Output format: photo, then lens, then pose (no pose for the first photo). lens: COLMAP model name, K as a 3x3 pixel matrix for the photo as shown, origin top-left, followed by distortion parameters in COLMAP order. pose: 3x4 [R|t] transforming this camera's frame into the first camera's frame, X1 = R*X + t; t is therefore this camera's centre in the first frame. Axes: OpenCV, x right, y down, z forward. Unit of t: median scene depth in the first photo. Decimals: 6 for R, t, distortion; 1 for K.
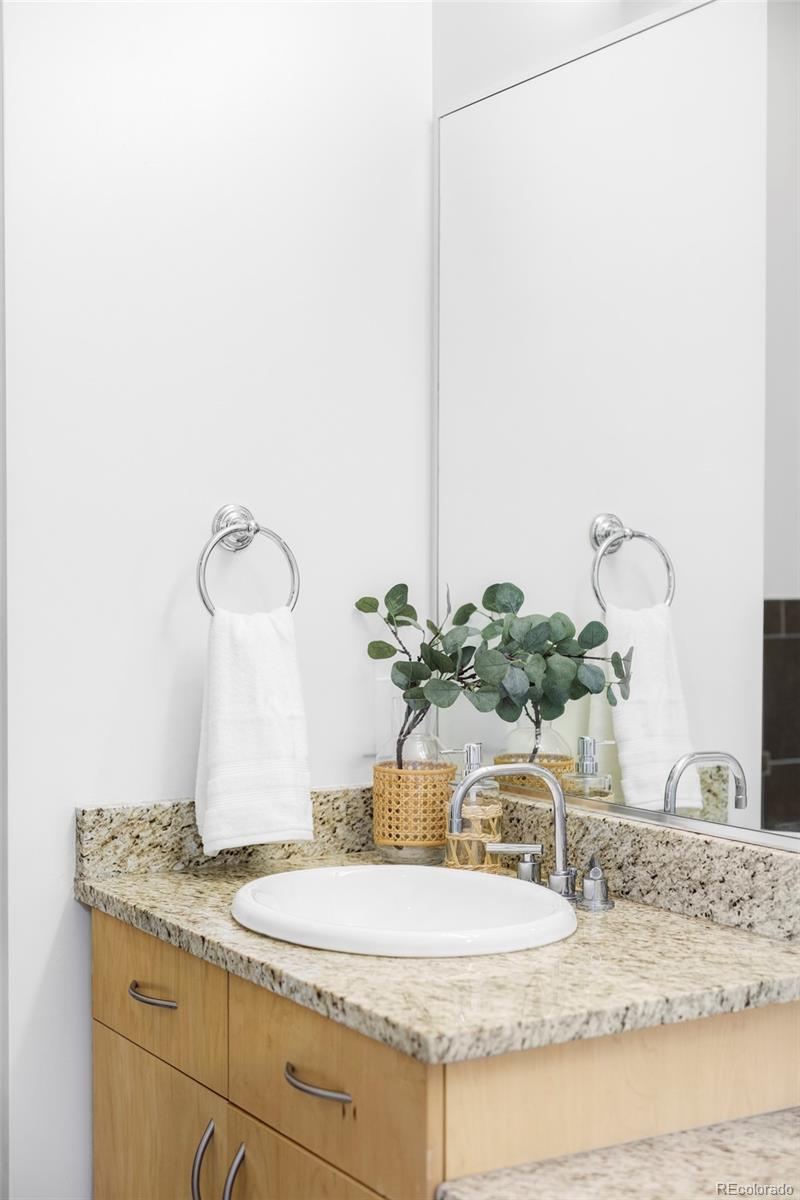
lens RADIAL K [[1750.0, 0, 401.9], [0, 1750.0, 597.3], [0, 0, 1]] dist [0.002999, 0.000000]
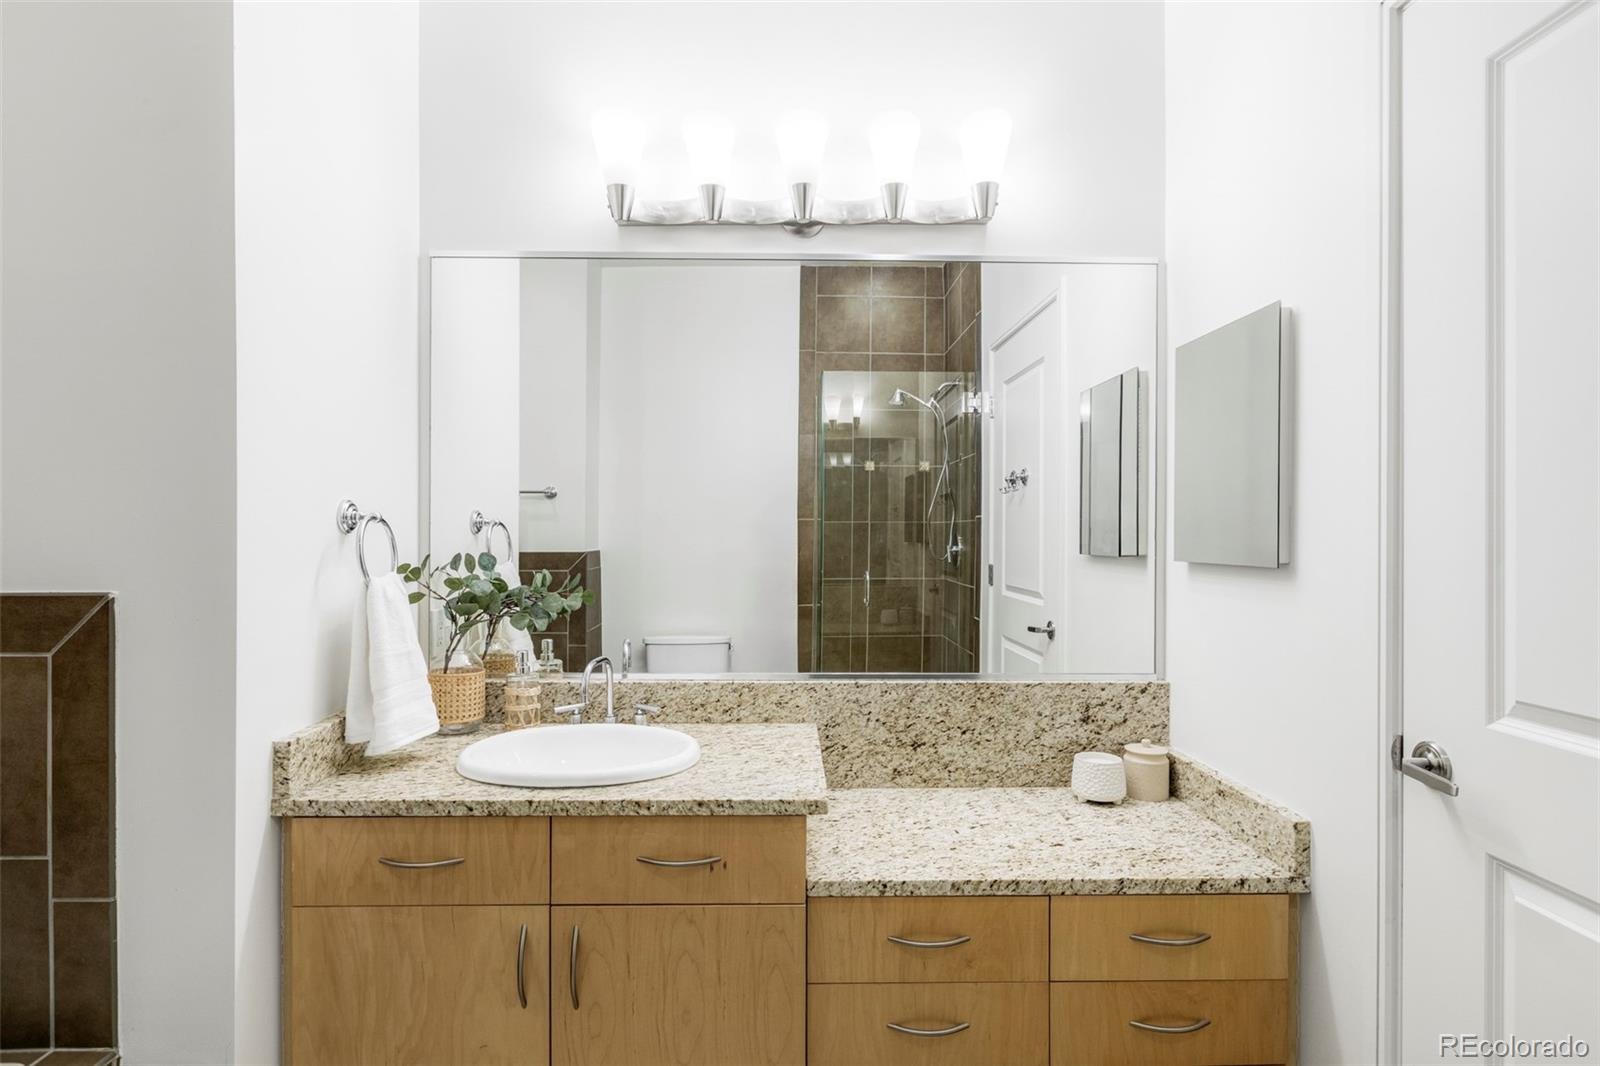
lens RADIAL K [[822.0, 0, 802.1], [0, 822.0, 535.4], [0, 0, 1]] dist [-0.000326, 0.001155]
pose [[0.494714, -0.000851, 0.869055, -0.563613], [0.010461, 0.999933, -0.004976, -0.021118], [-0.868993, 0.011553, 0.494690, 0.430614]]
